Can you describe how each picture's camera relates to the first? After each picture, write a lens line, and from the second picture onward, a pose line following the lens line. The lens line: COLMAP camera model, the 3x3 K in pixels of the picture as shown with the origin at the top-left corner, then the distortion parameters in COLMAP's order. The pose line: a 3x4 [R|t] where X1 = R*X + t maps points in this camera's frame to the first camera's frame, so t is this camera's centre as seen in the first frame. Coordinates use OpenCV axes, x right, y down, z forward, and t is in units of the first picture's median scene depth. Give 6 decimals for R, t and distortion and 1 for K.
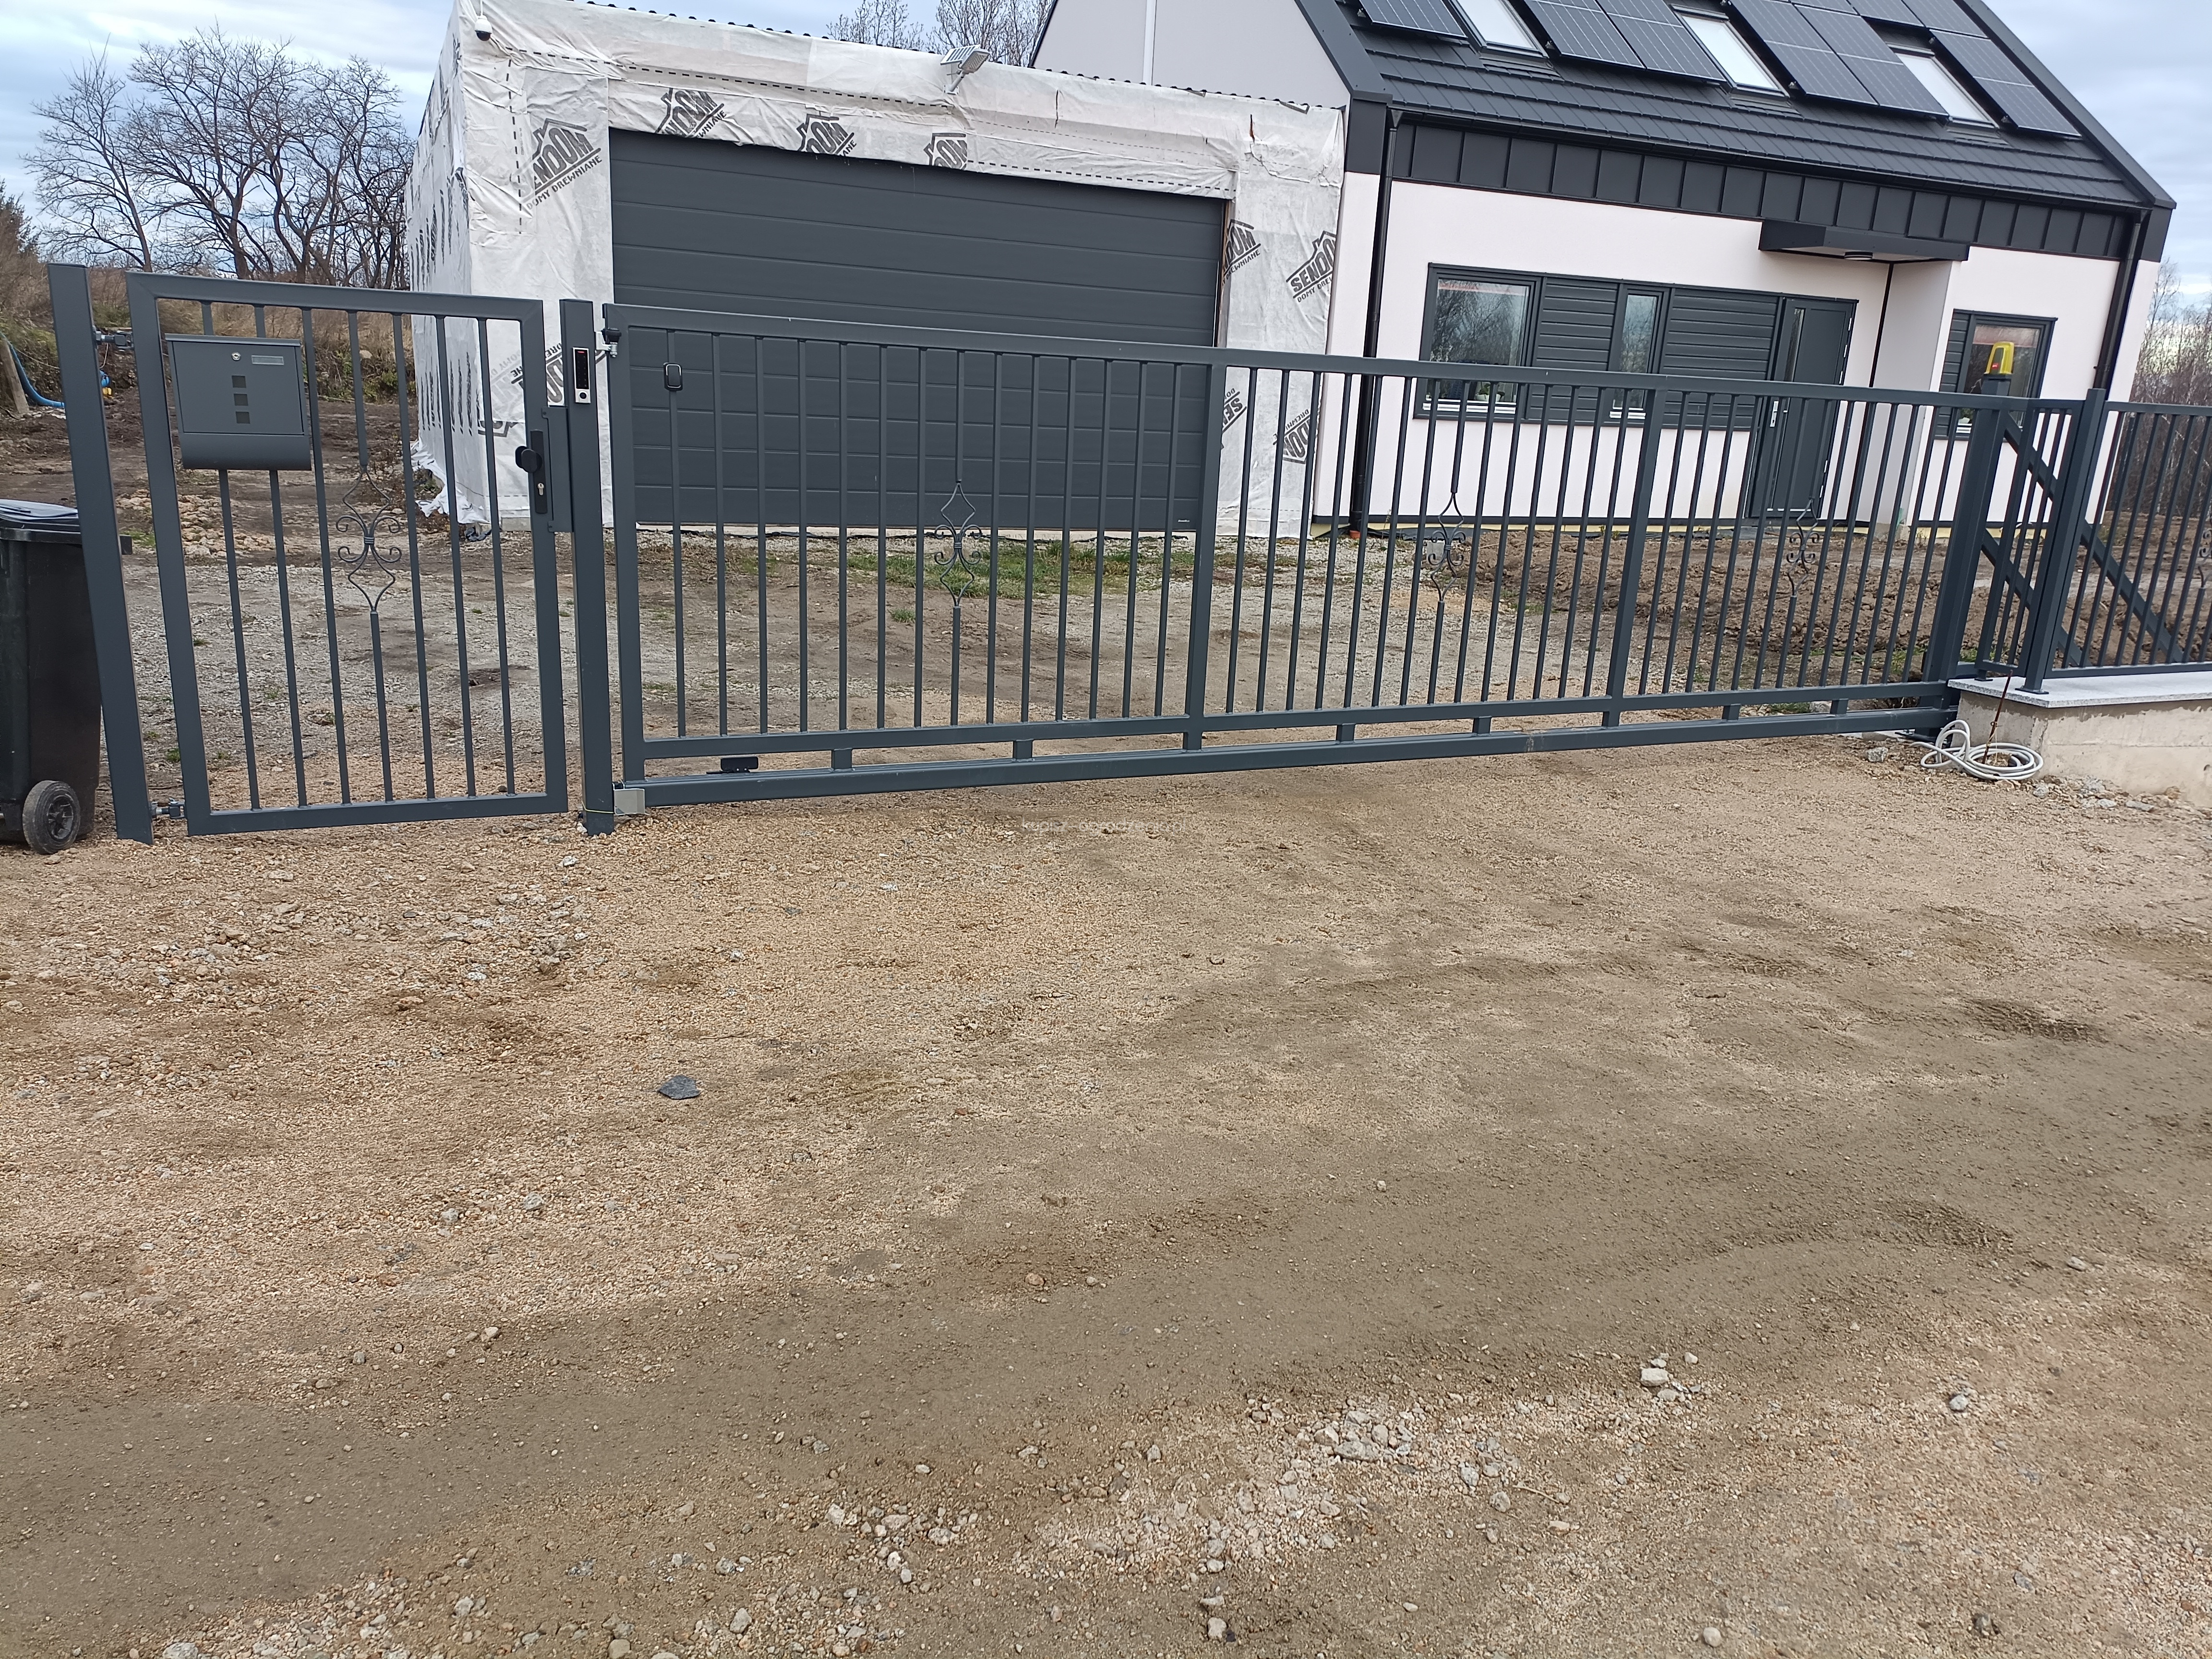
lens RADIAL K [[1628.0, 0, 1112.9], [0, 1628.0, 838.8], [0, 0, 1]] dist [0.051329, -0.033329]
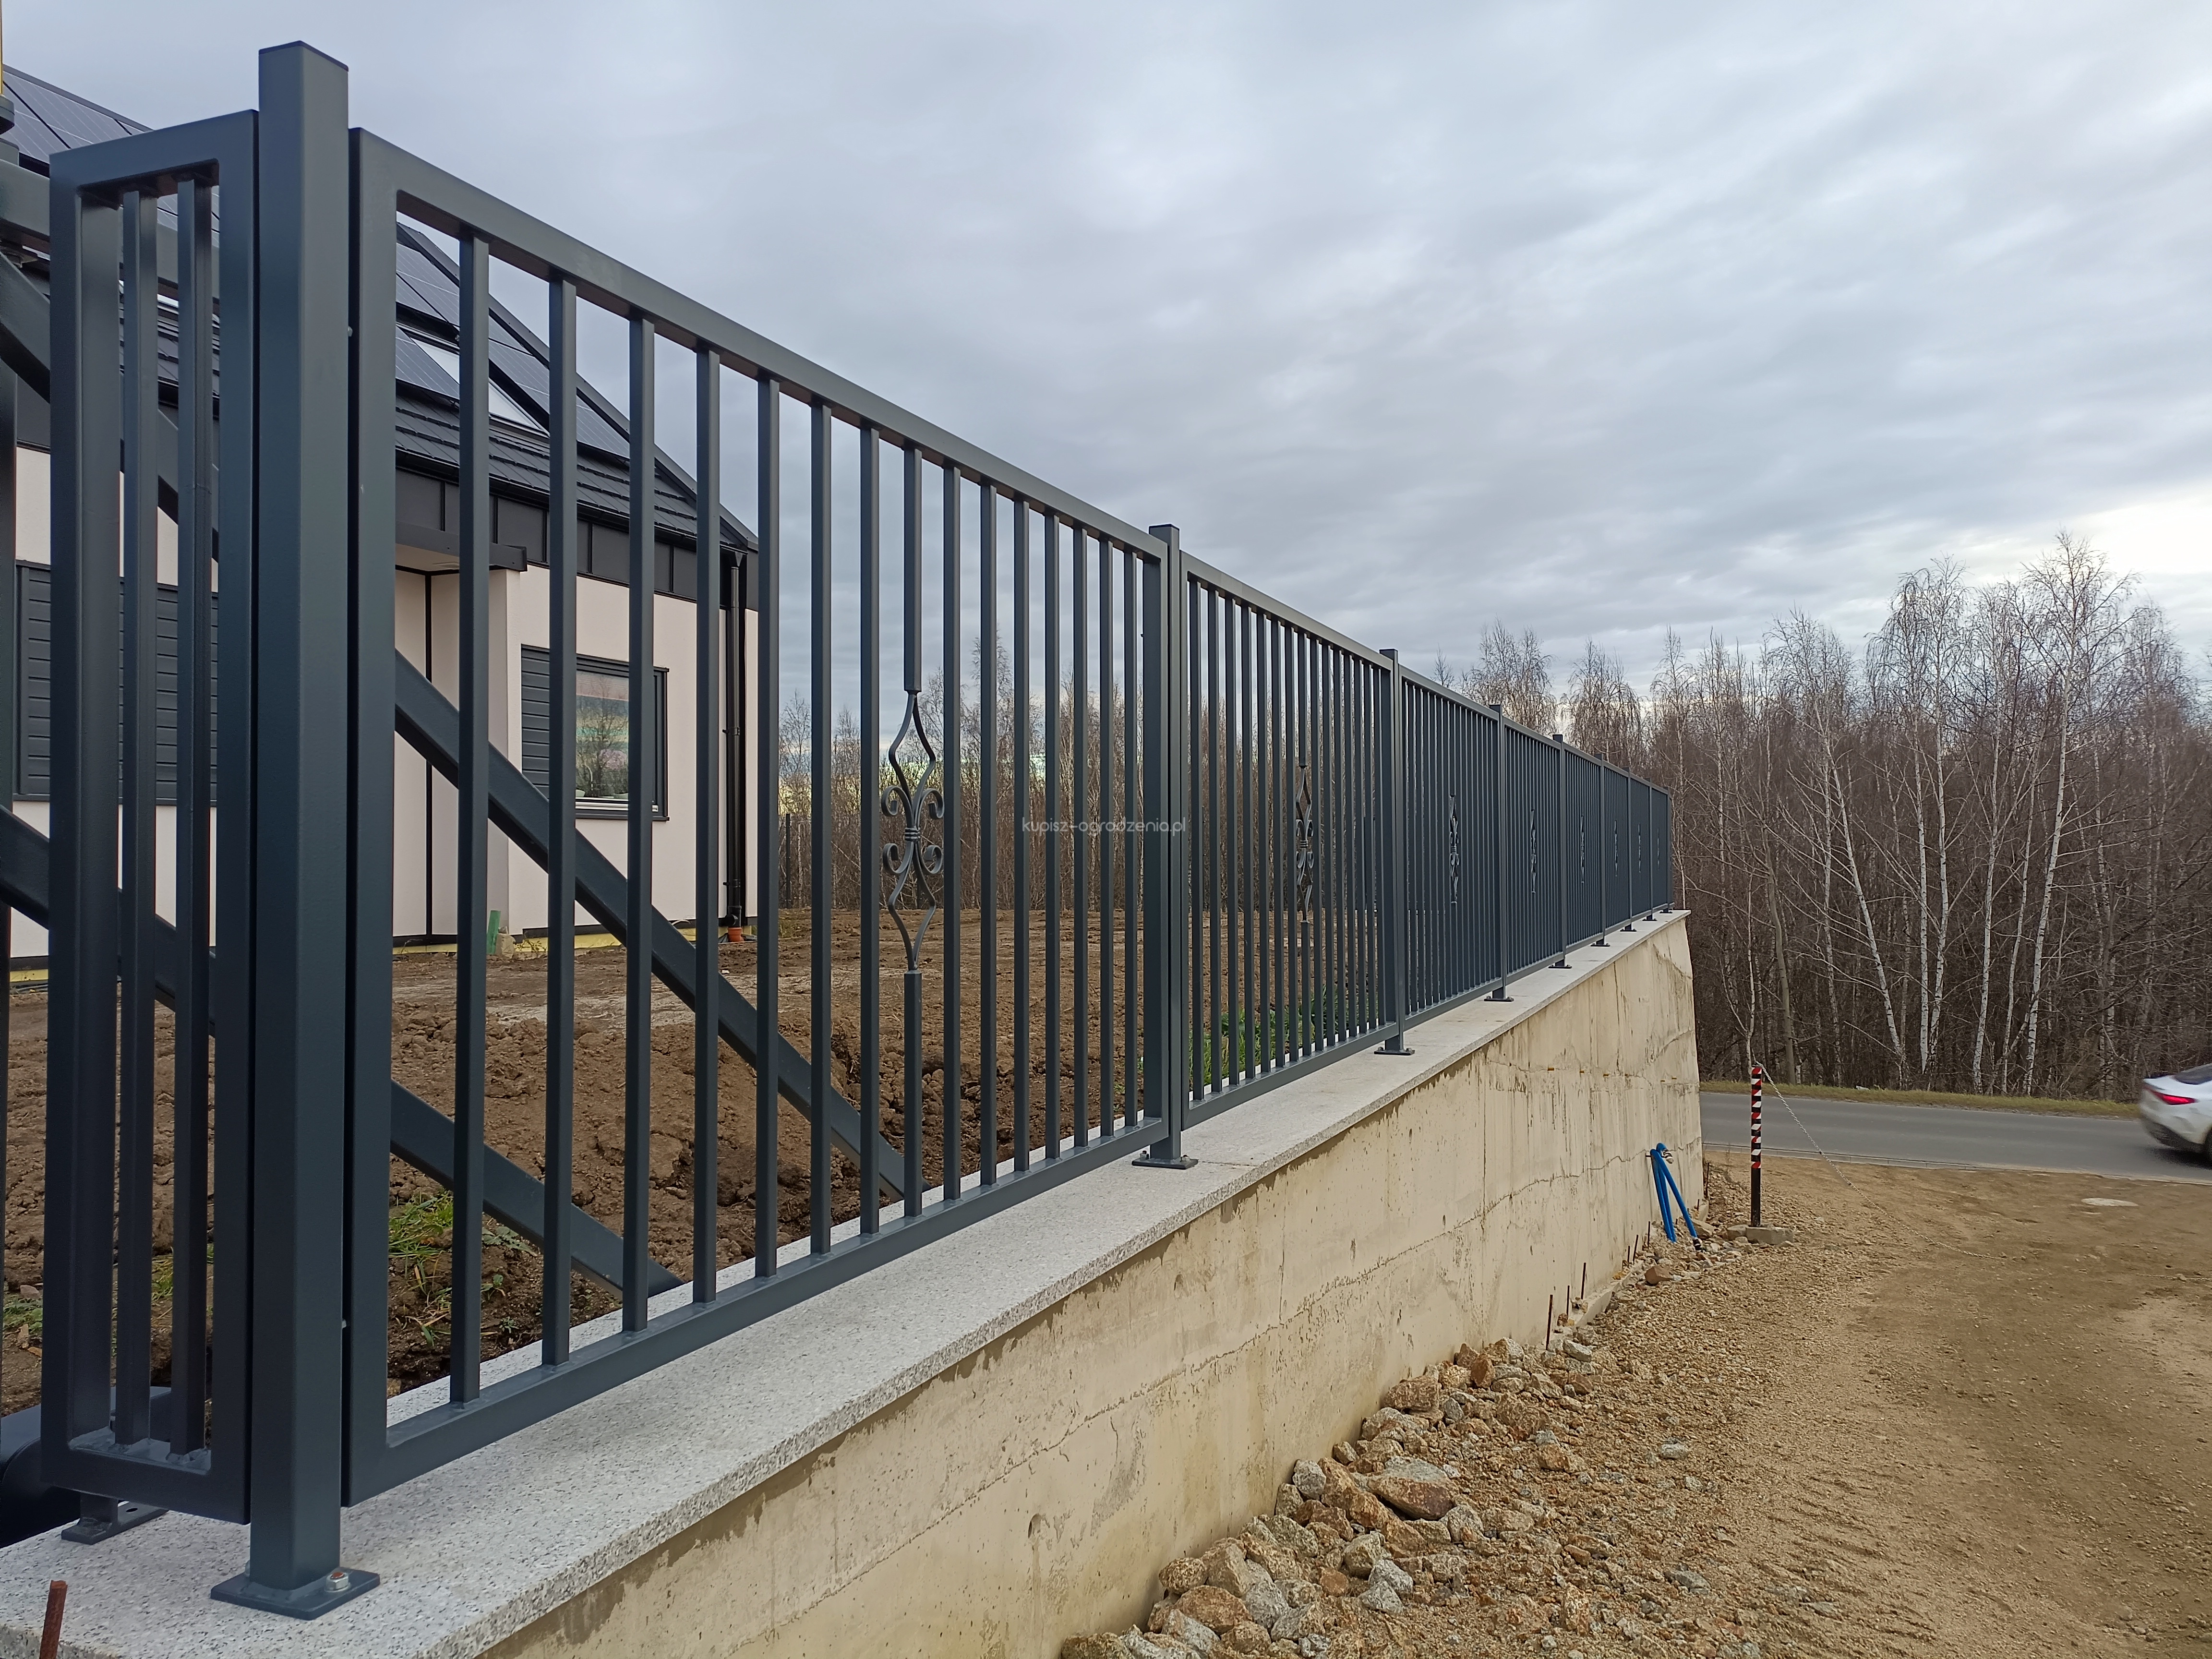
lens RADIAL K [[1628.0, 0, 1124.7], [0, 1628.0, 827.4], [0, 0, 1]] dist [0.051329, -0.033329]
pose [[0.741809, -0.040341, 0.669397, 0.290916], [0.218928, 0.958067, -0.184873, -0.067621], [-0.633869, 0.283690, 0.719534, 0.449438]]
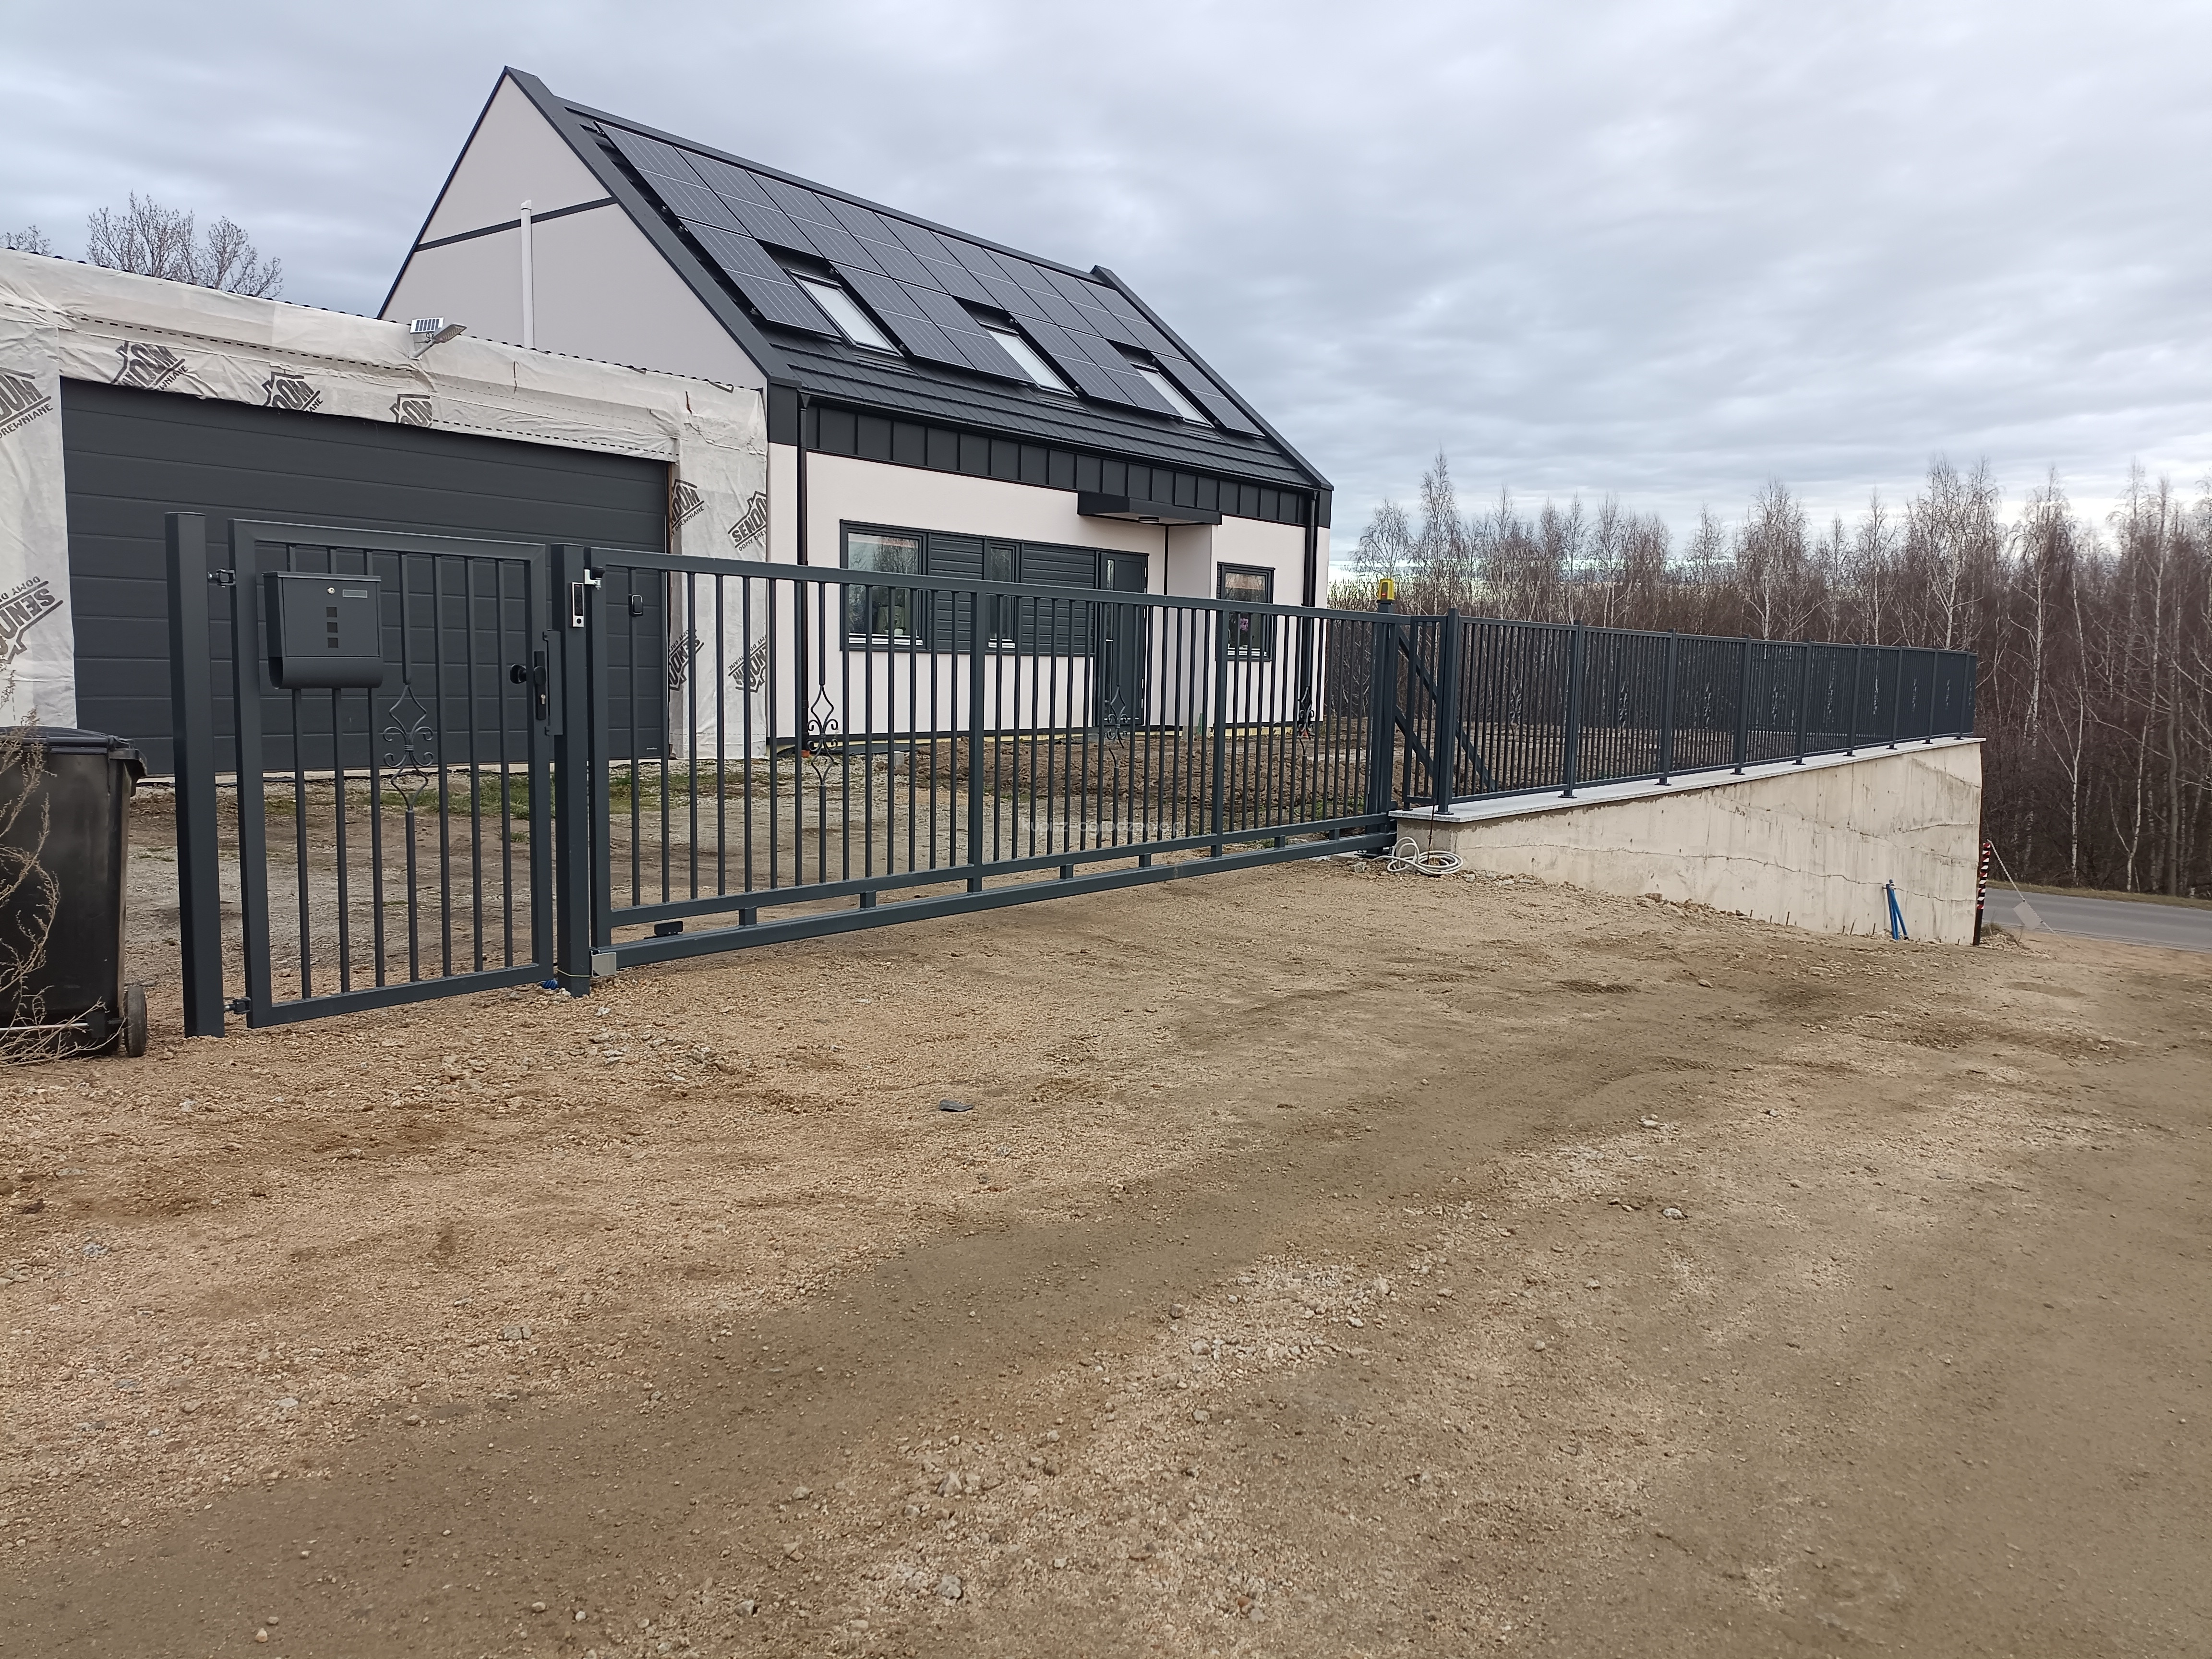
lens RADIAL K [[1628.0, 0, 1122.8], [0, 1628.0, 831.1], [0, 0, 1]] dist [0.051329, -0.033329]
pose [[0.888196, -0.078212, 0.452759, -0.192375], [0.144829, 0.982828, -0.114338, 0.027387], [-0.436042, 0.167127, 0.884271, -0.074615]]
